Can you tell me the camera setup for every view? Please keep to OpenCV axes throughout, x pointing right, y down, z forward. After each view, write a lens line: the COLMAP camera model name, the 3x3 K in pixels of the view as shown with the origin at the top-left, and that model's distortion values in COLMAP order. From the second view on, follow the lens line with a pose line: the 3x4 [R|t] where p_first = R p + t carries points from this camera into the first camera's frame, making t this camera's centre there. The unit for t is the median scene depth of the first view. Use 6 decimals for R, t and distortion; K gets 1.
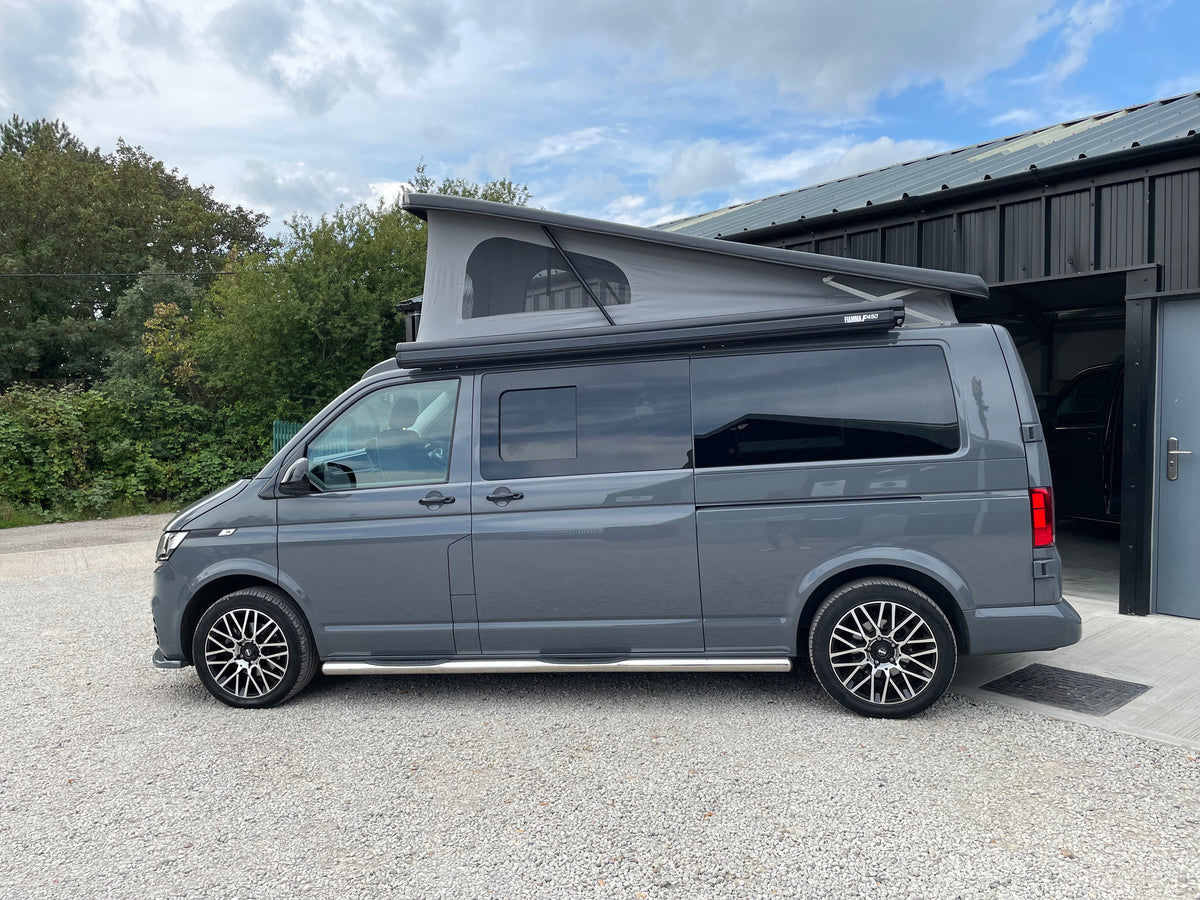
lens RADIAL K [[914.6, 0, 600.5], [0, 914.6, 457.2], [0, 0, 1]] dist [0.083412, -0.111038]
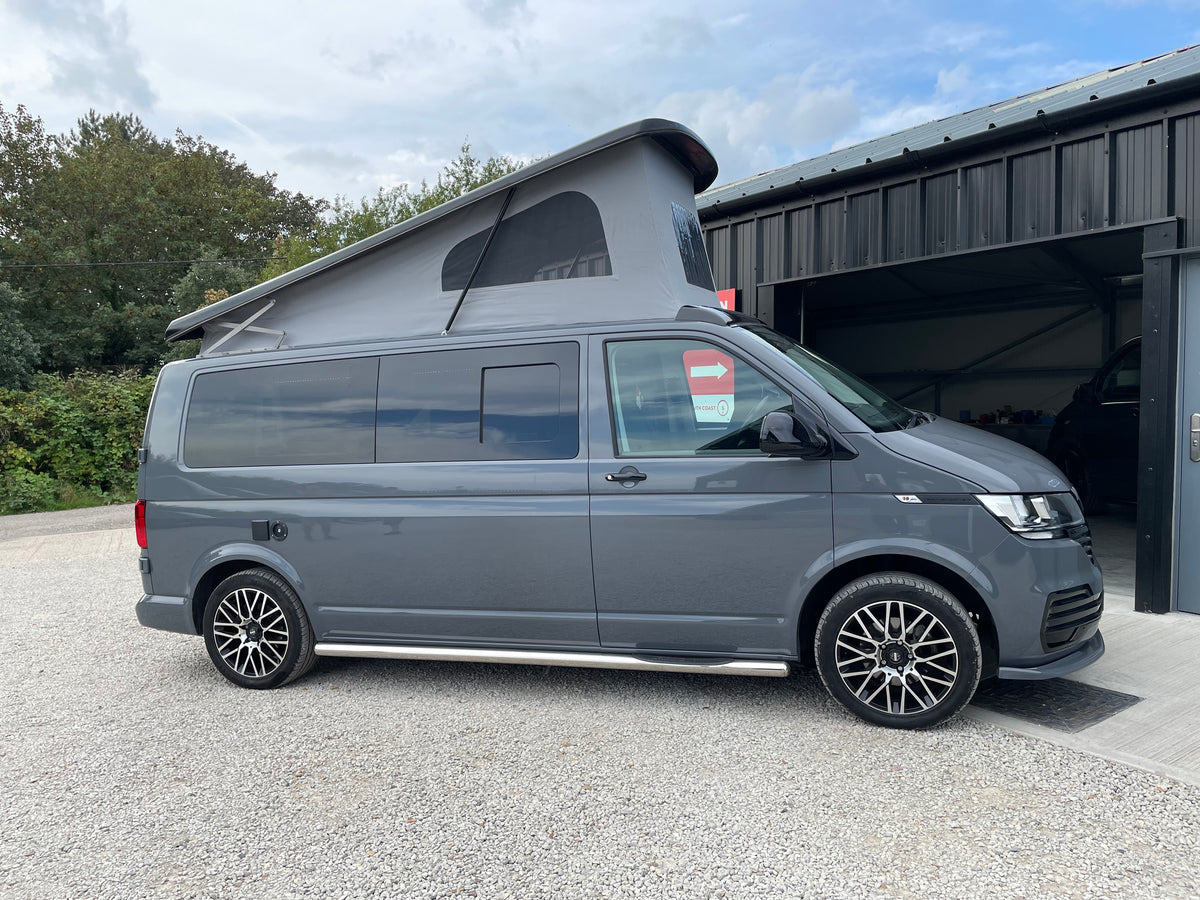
lens RADIAL K [[914.6, 0, 590.5], [0, 914.6, 455.3], [0, 0, 1]] dist [0.083412, -0.111038]
pose [[0.995773, -0.004864, -0.091721, 0.119134], [0.006740, 0.999774, 0.020156, -0.003066], [0.091603, -0.020689, 0.995581, 0.063889]]
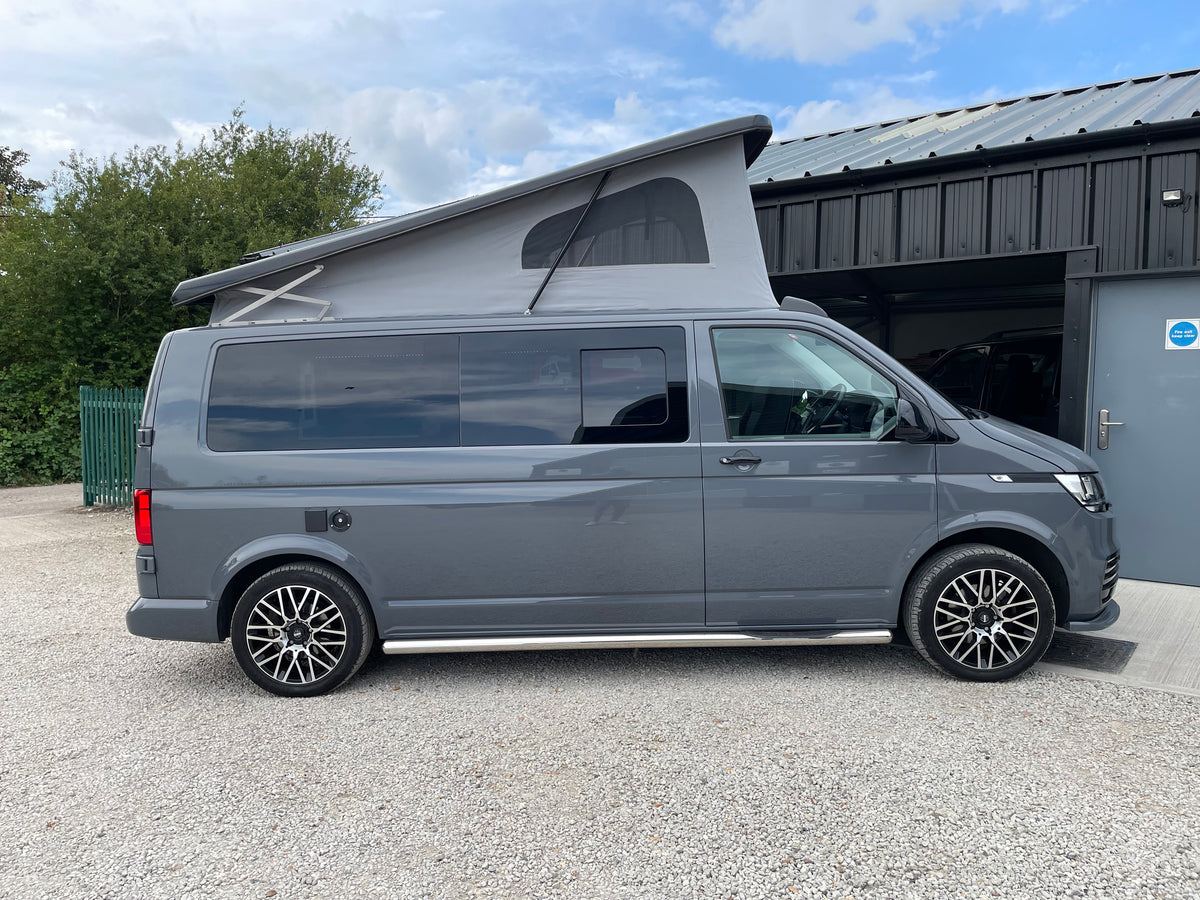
lens RADIAL K [[914.6, 0, 591.2], [0, 914.6, 456.2], [0, 0, 1]] dist [0.083412, -0.111038]
pose [[0.975461, -0.002398, 0.220157, -0.191448], [-0.003536, 0.999641, 0.026559, 0.005882], [-0.220142, -0.026685, 0.975103, 0.083127]]
